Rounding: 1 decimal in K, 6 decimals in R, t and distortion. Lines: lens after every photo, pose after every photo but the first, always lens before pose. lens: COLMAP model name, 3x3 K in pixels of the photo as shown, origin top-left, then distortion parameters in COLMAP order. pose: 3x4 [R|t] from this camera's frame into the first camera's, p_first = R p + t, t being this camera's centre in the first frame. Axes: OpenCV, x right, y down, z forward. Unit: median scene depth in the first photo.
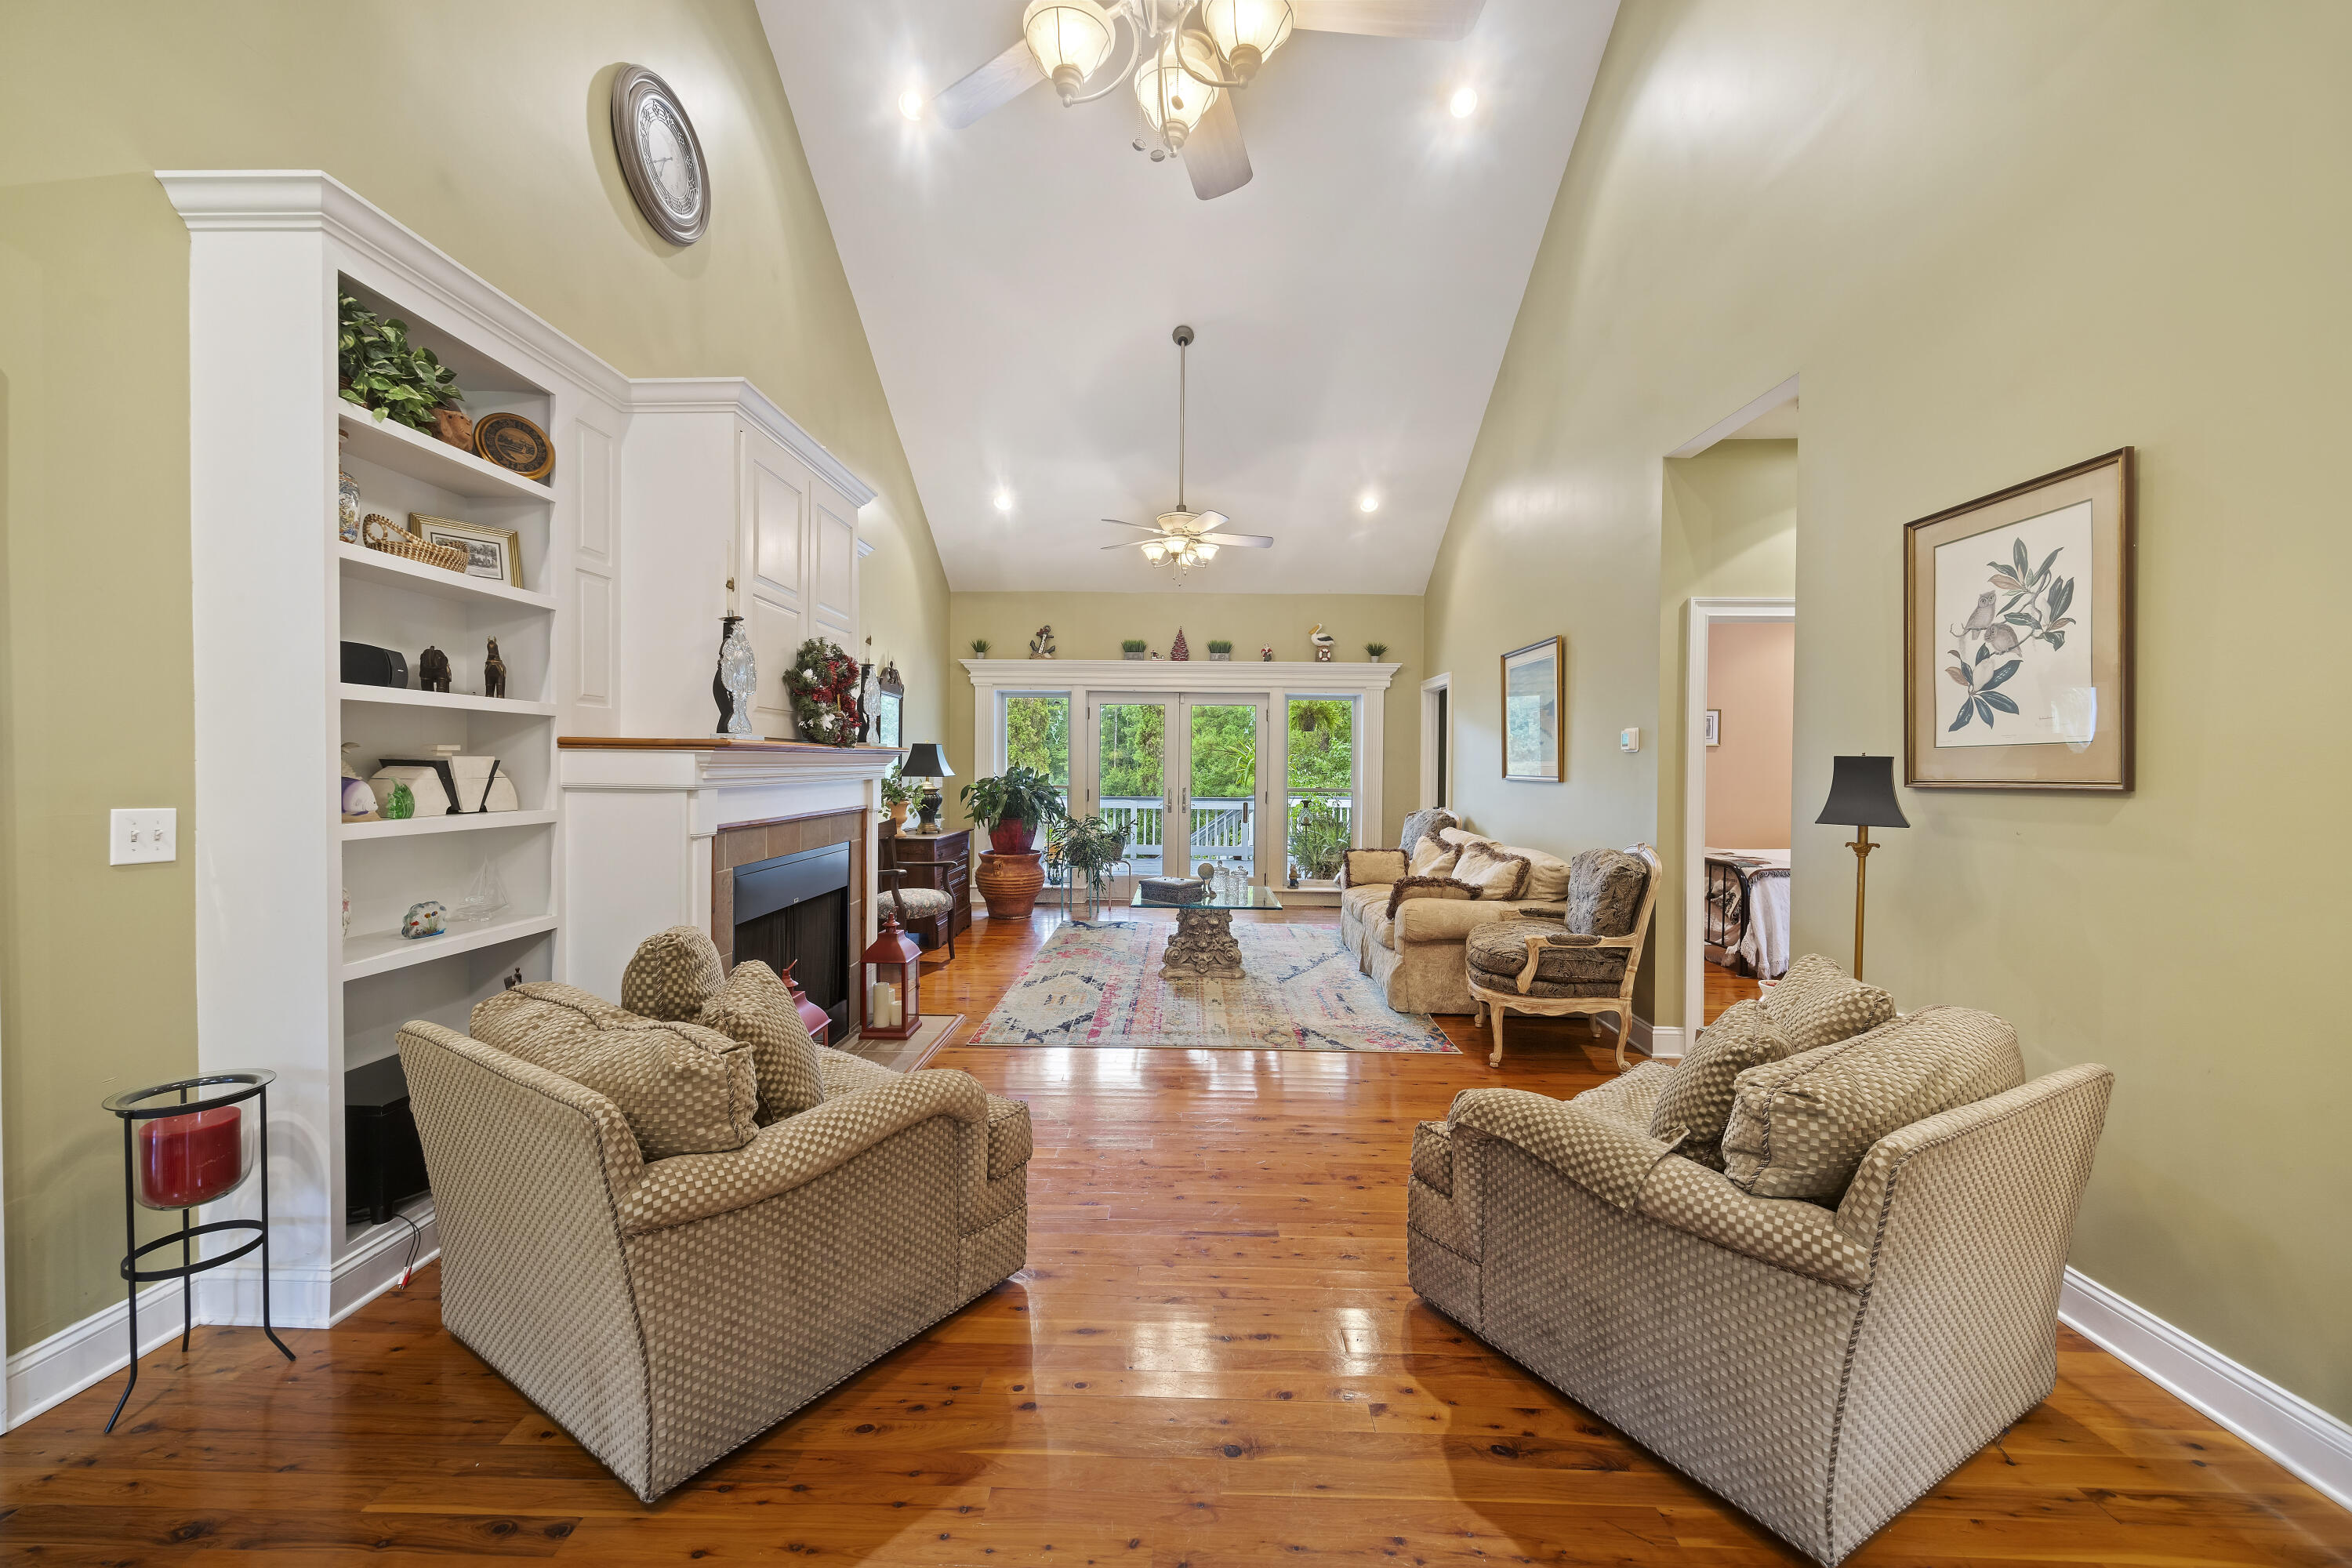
lens RADIAL K [[911.5, 0, 1185.7], [0, 911.5, 787.1], [0, 0, 1]] dist [-0.006088, -0.000425]
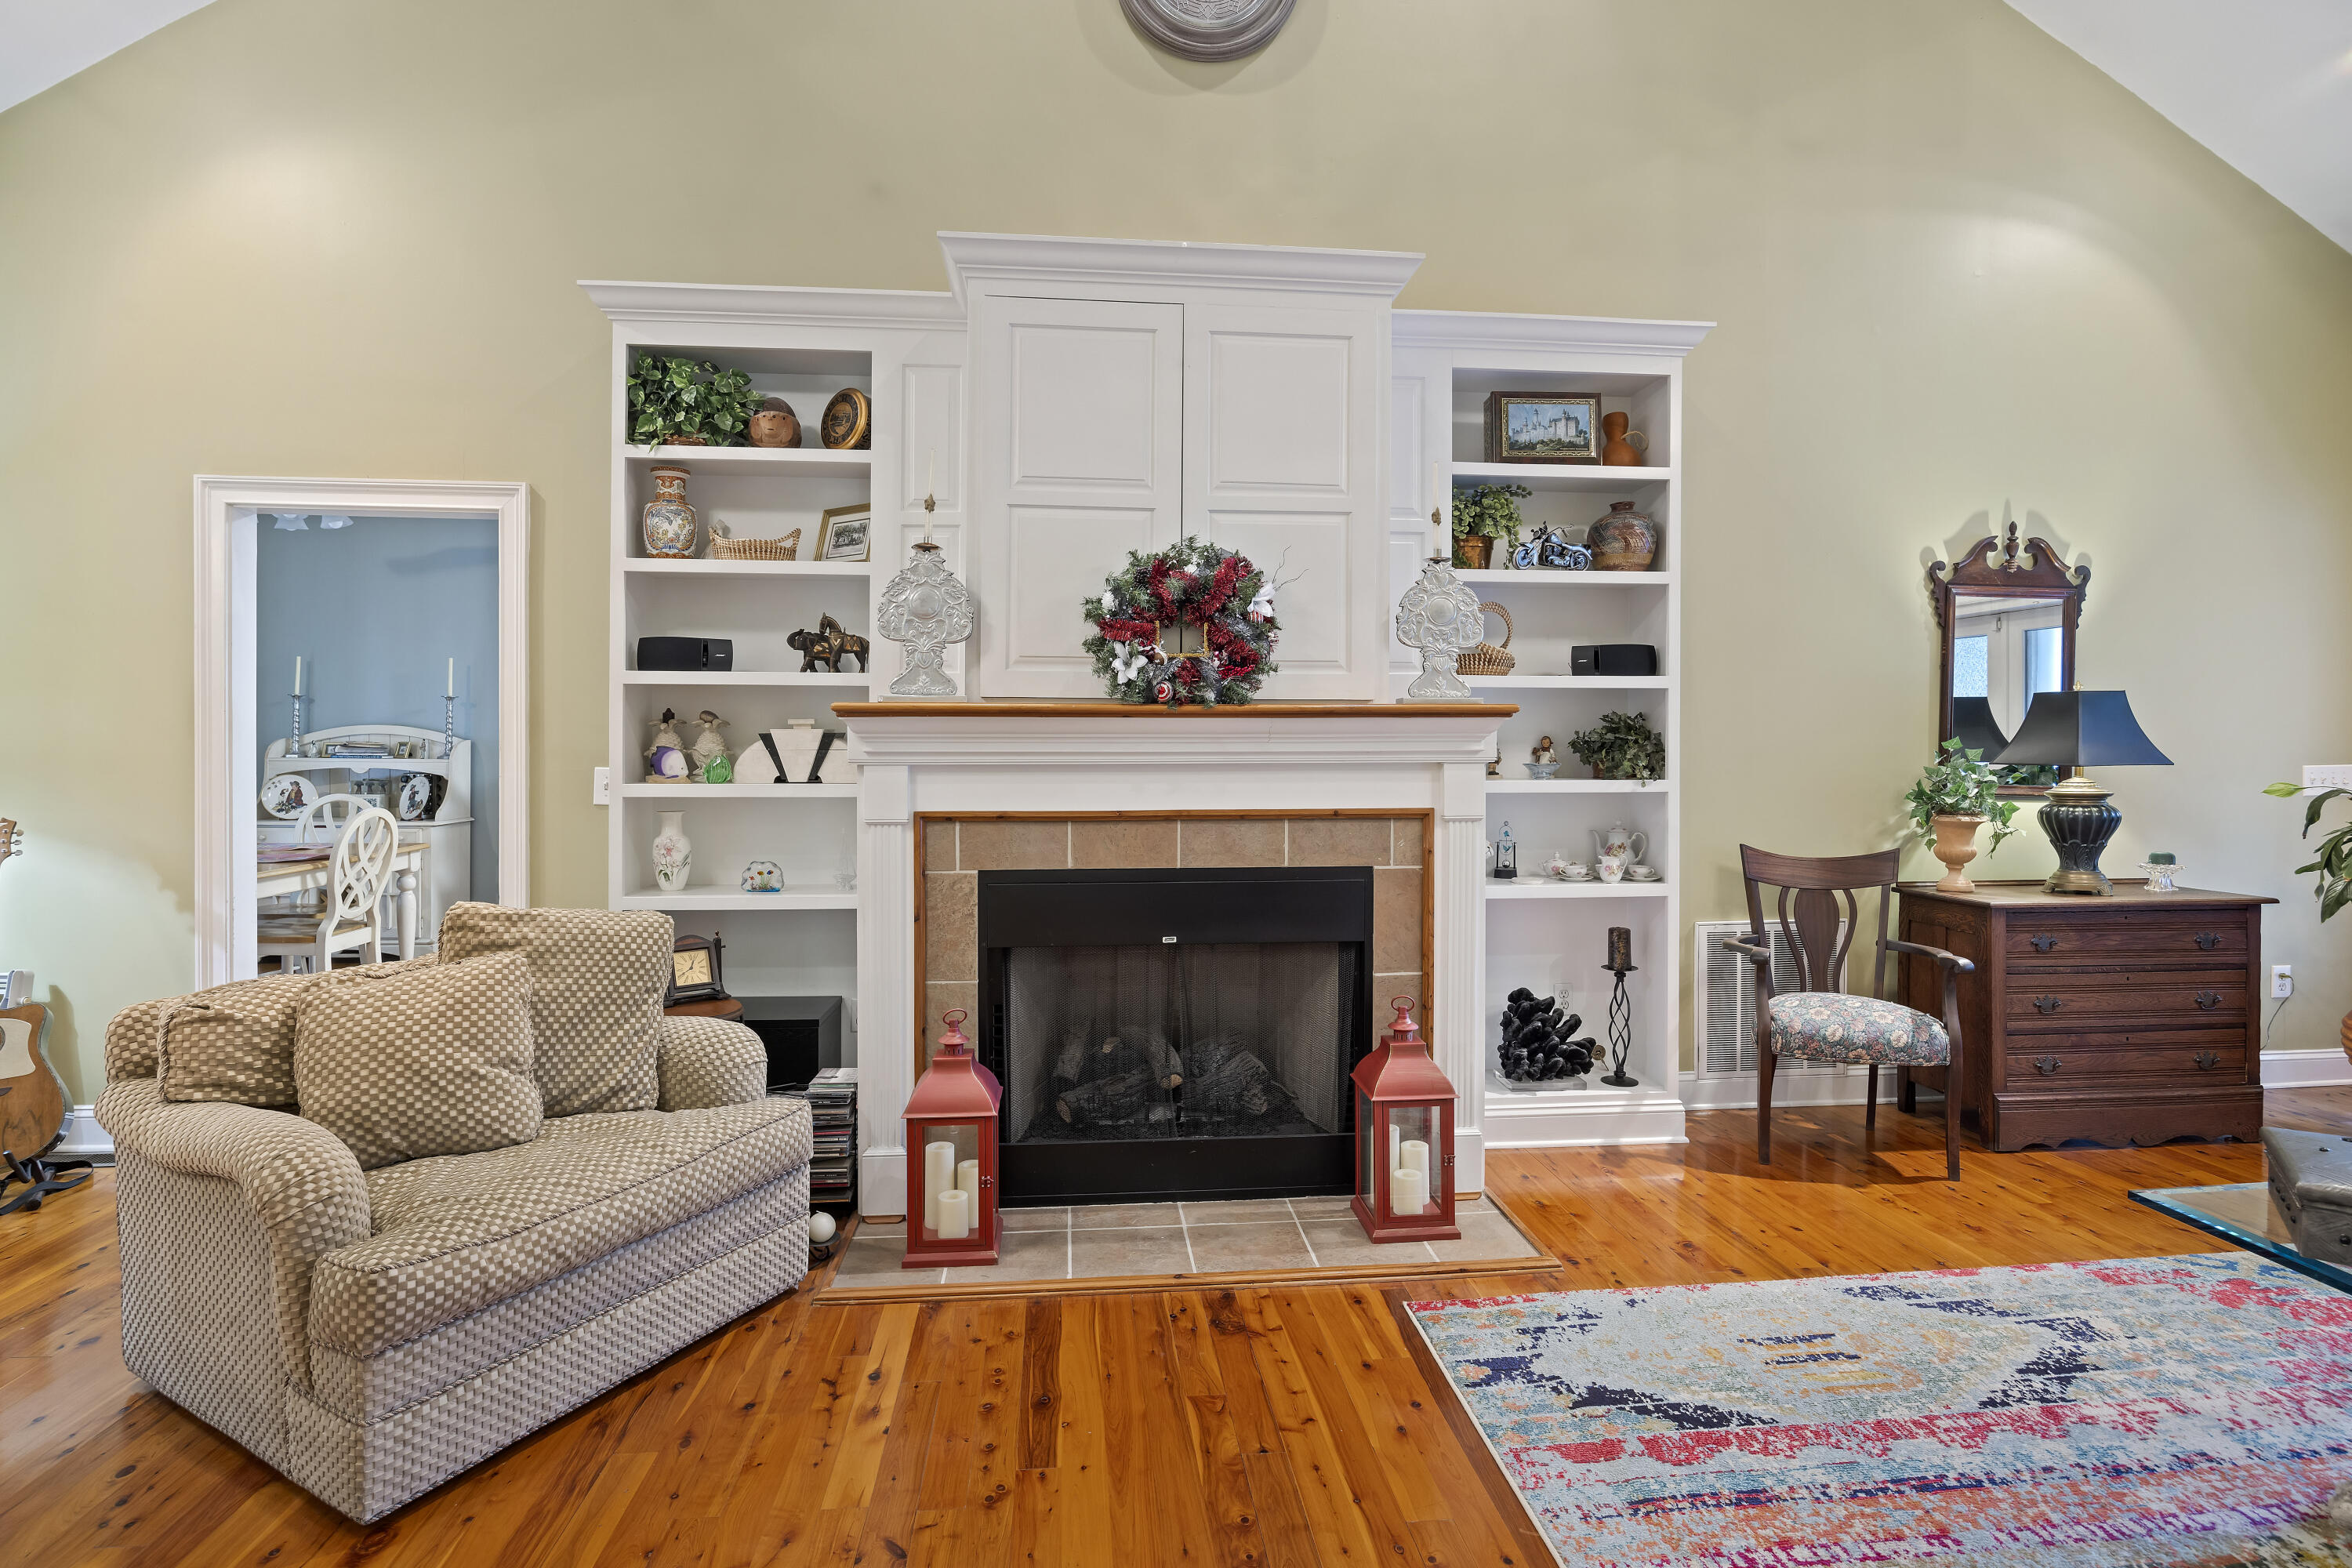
lens RADIAL K [[1151.2, 0, 1148.9], [0, 1151.2, 750.1], [0, 0, 1]] dist [-0.017758, 0.001641]
pose [[0.088539, -0.001164, -0.996072, 0.410181], [-0.025183, 0.999677, -0.003407, -0.010621], [0.995754, 0.025385, 0.088481, 0.907883]]
